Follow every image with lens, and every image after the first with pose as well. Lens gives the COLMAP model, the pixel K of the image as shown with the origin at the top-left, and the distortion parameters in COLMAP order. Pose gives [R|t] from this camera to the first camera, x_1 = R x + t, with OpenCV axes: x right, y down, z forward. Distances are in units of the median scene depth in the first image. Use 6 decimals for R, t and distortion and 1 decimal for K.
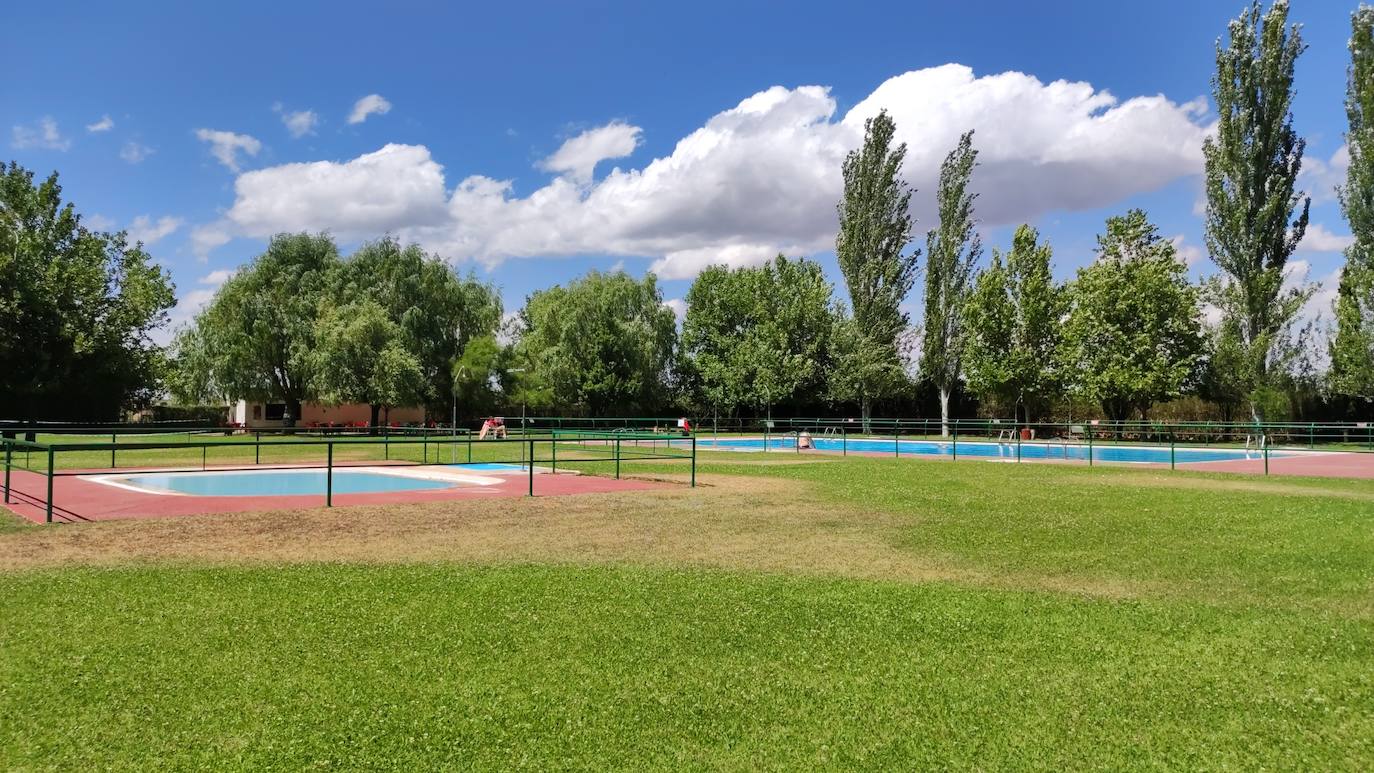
lens RADIAL K [[1056.5, 0, 682.2], [0, 1056.5, 386.0], [0, 0, 1]] dist [0.093658, -0.045107]
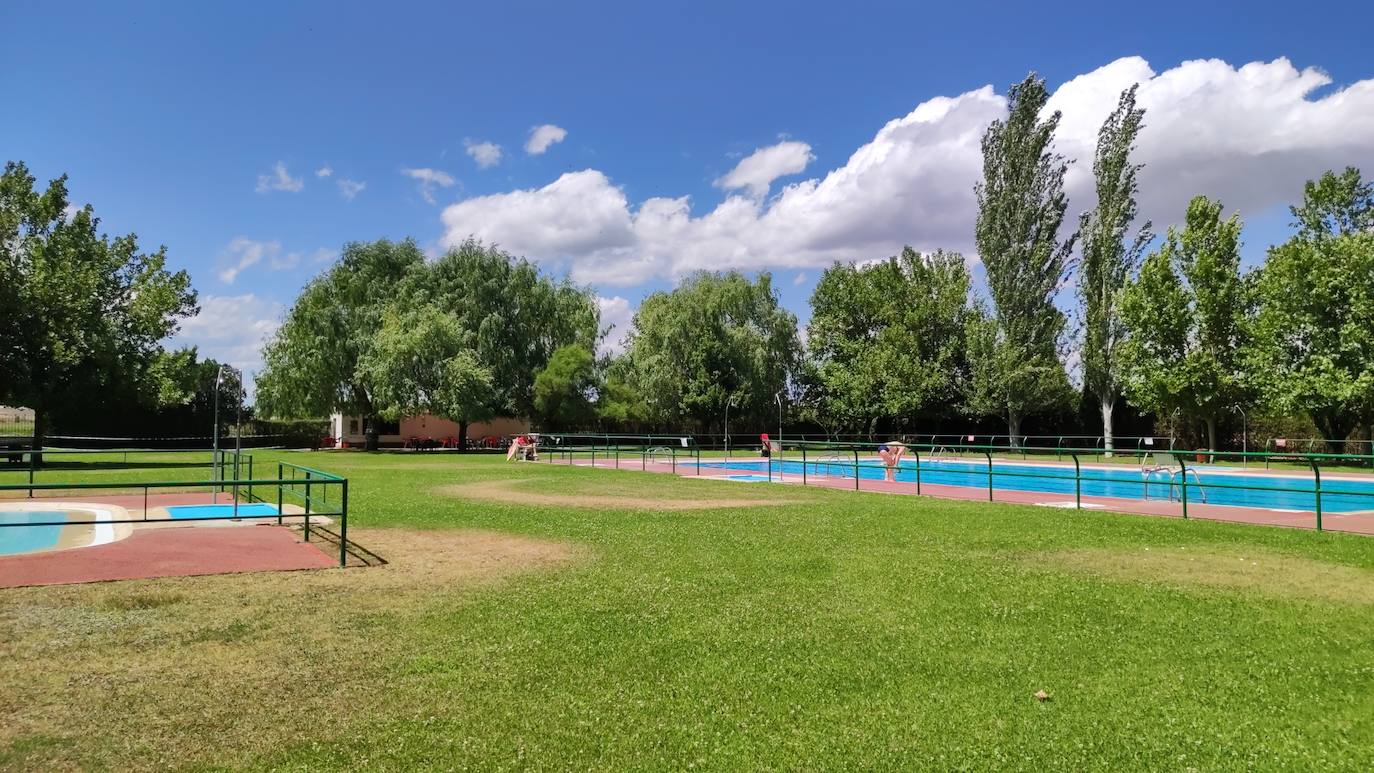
lens RADIAL K [[995.2, 0, 682.4], [0, 995.2, 394.2], [0, 0, 1]] dist [0.024974, -0.018515]
pose [[0.980147, -0.005777, -0.198186, 0.074134], [0.004727, 0.999972, -0.005767, 0.001656], [0.198214, 0.004715, 0.980147, 0.162834]]
